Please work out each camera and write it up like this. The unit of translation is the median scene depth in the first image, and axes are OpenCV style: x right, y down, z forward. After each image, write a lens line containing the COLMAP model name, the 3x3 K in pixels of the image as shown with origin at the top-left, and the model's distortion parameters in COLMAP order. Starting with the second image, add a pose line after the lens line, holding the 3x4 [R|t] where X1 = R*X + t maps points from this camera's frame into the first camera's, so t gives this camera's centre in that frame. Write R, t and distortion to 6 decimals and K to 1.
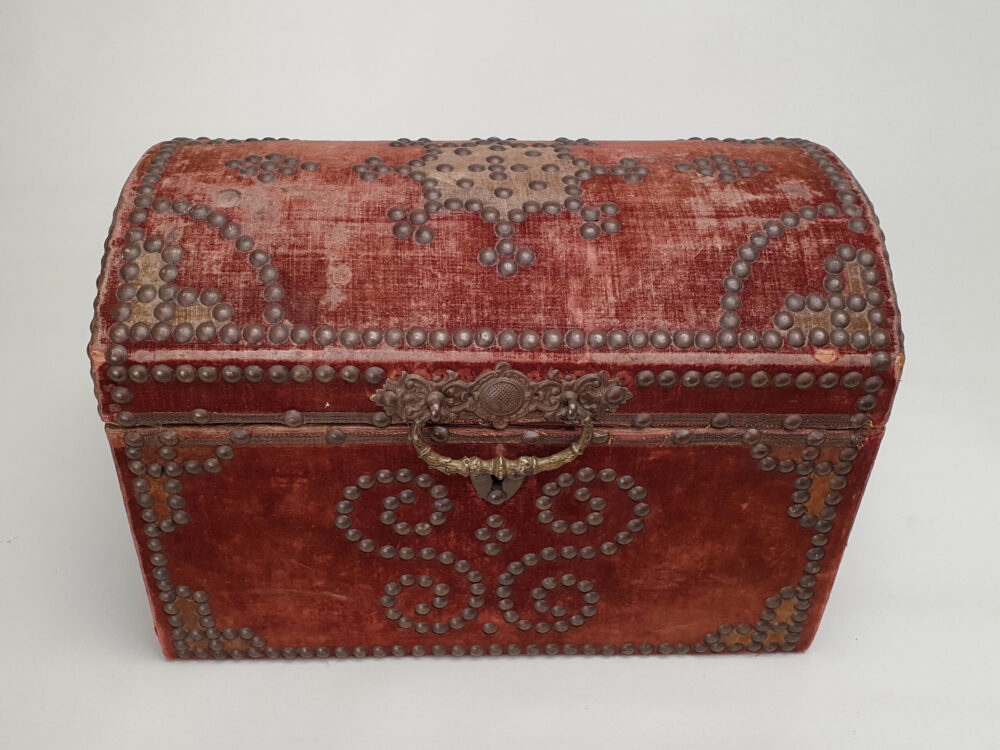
lens RADIAL K [[756.7, 0, 478.5], [0, 756.7, 410.5], [0, 0, 1]] dist [0.124033, -0.427245]
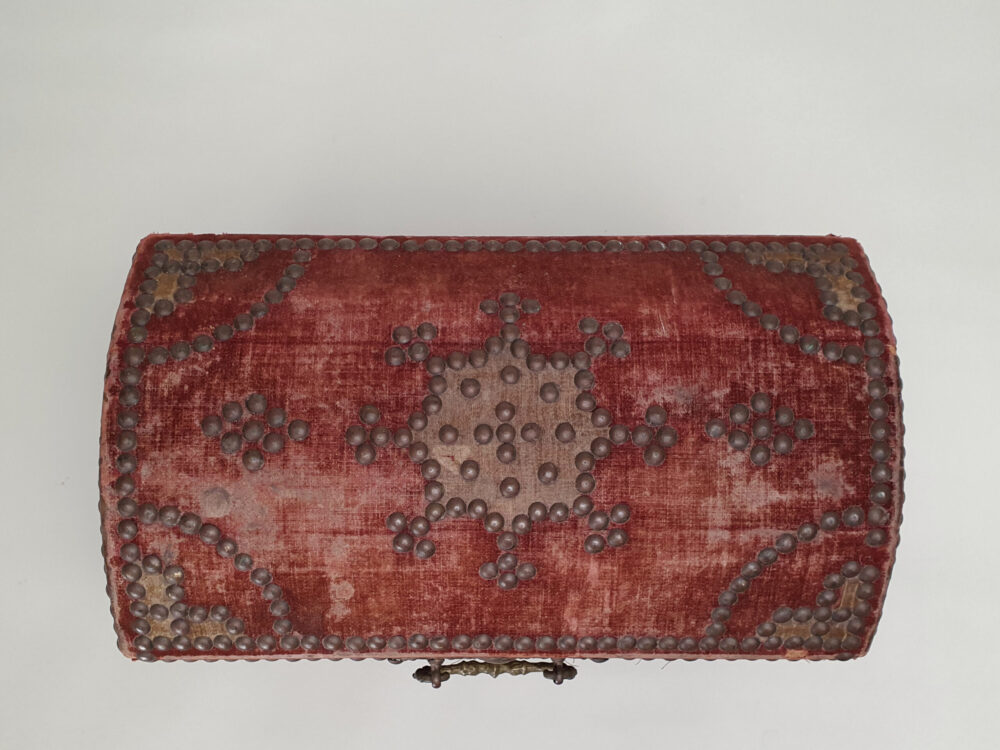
lens RADIAL K [[756.7, 0, 478.5], [0, 756.7, 410.5], [0, 0, 1]] dist [0.124033, -0.427245]
pose [[0.999179, 0.040199, 0.005016, -0.015060], [-0.035091, 0.796975, 0.602992, -0.961597], [0.020242, -0.602673, 0.797731, 0.328085]]
